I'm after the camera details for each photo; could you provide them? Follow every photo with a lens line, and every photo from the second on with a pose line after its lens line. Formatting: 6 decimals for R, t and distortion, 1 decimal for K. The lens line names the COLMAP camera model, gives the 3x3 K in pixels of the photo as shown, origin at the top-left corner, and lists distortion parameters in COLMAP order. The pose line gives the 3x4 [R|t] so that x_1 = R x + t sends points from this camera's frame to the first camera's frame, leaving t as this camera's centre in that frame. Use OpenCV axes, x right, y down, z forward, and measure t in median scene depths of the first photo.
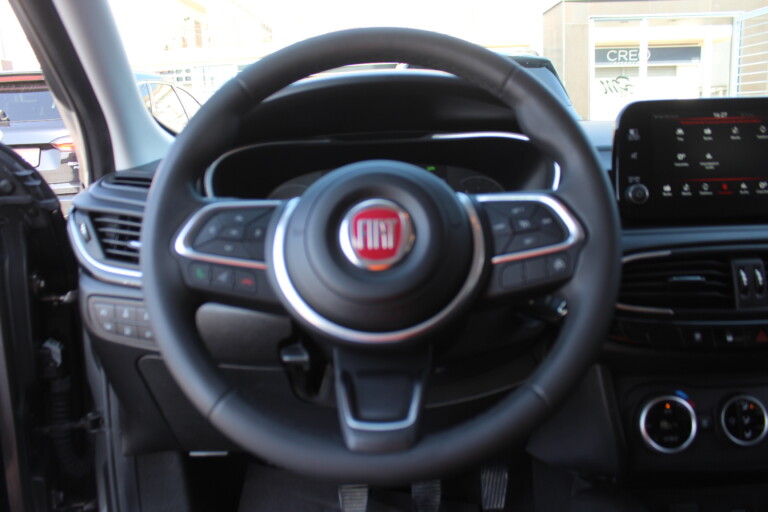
lens RADIAL K [[650.1, 0, 363.5], [0, 650.1, 238.6], [0, 0, 1]] dist [-0.181679, 0.147954]
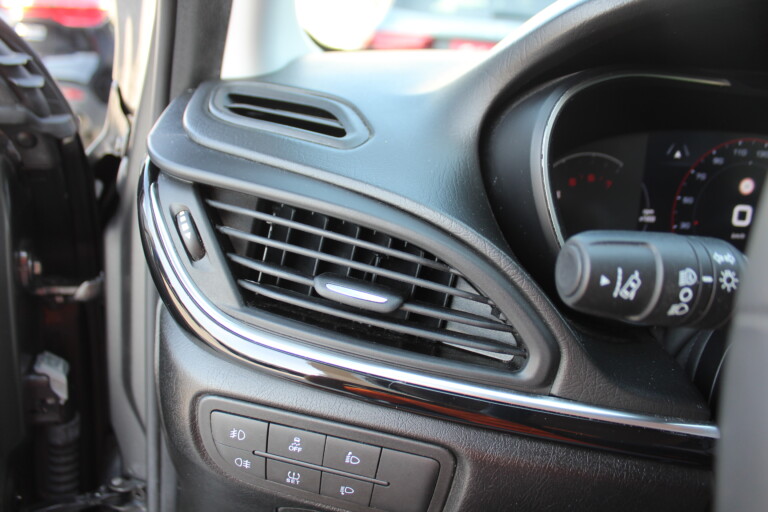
lens RADIAL K [[638.0, 0, 376.4], [0, 638.0, 256.9], [0, 0, 1]] dist [-0.174063, 0.140511]
pose [[0.990409, 0.088492, 0.106108, -0.395235], [-0.105481, 0.980296, 0.167011, -0.083917], [-0.089239, -0.176602, 0.980229, 0.638449]]
